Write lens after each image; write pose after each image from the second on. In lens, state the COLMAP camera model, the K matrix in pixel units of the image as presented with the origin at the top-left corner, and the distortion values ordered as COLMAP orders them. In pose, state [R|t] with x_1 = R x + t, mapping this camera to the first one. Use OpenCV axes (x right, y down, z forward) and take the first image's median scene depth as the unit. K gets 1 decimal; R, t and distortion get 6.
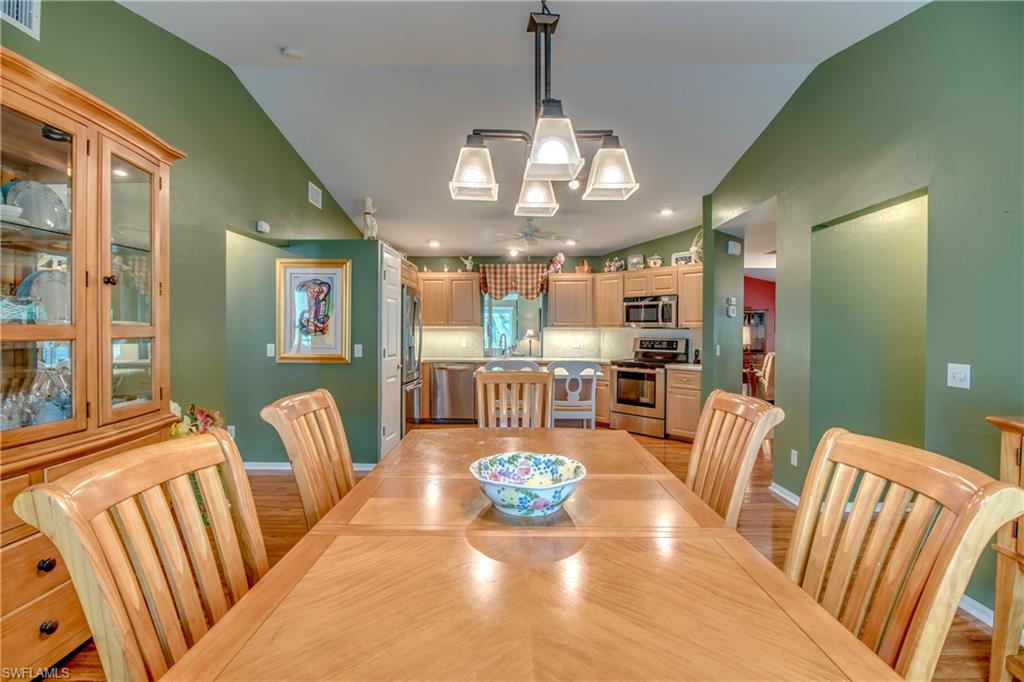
lens RADIAL K [[485.4, 0, 512.1], [0, 485.4, 336.0], [0, 0, 1]] dist [0.002490, -0.018150]
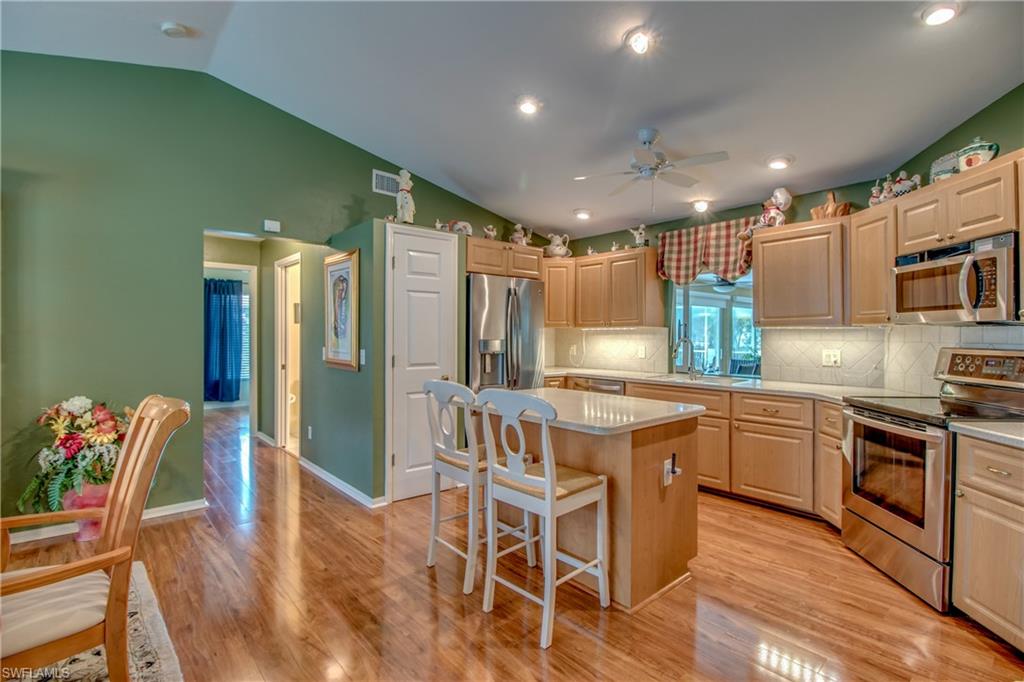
lens RADIAL K [[485.4, 0, 512.1], [0, 485.4, 336.0], [0, 0, 1]] dist [0.002490, -0.018150]
pose [[0.661138, -0.001463, -0.750263, 0.304544], [-0.006563, 0.999949, -0.007734, -0.000797], [0.750236, 0.010037, 0.661094, 0.413411]]
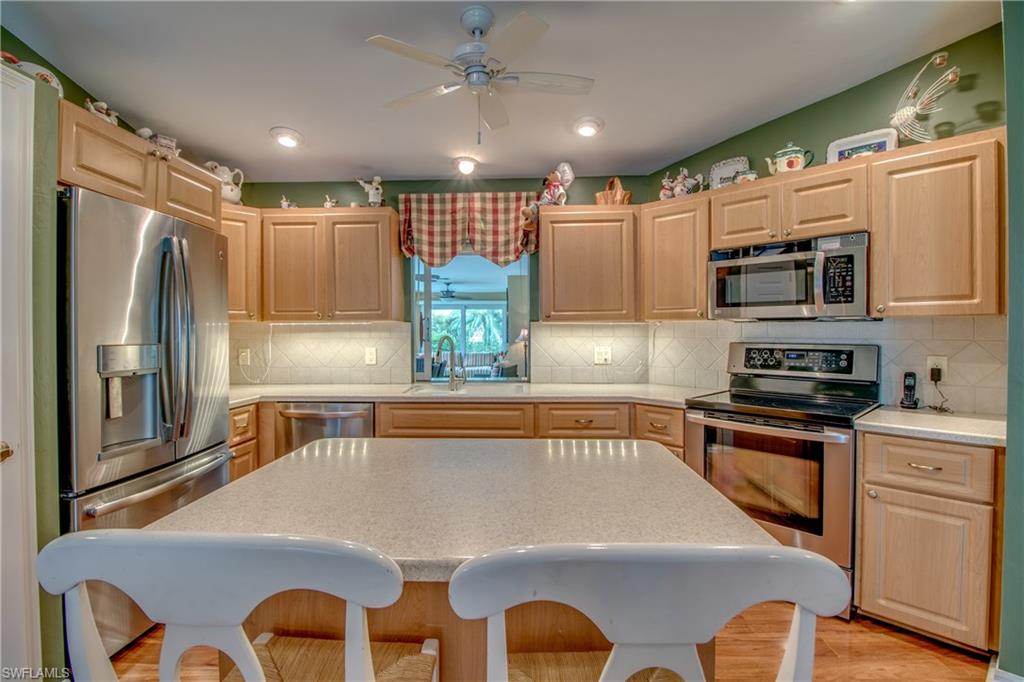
lens RADIAL K [[476.2, 0, 512.7], [0, 476.2, 335.7], [0, 0, 1]] dist [0.003904, -0.018277]
pose [[0.999738, -0.008193, -0.021363, 0.057416], [0.008118, 0.999961, -0.003572, -0.002665], [0.021391, 0.003397, 0.999765, 0.529214]]
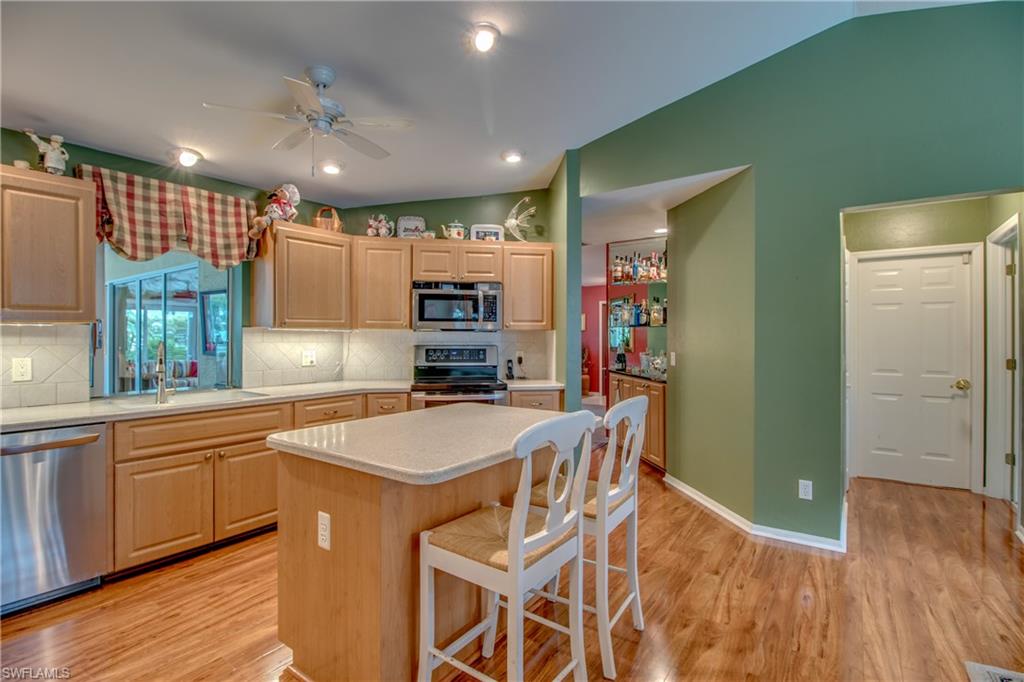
lens RADIAL K [[476.2, 0, 512.7], [0, 476.2, 335.7], [0, 0, 1]] dist [0.003904, -0.018277]
pose [[0.568117, -0.002236, 0.822944, -0.183443], [0.011337, 0.999923, -0.005110, -0.004175], [-0.822869, 0.012233, 0.568099, 0.509595]]
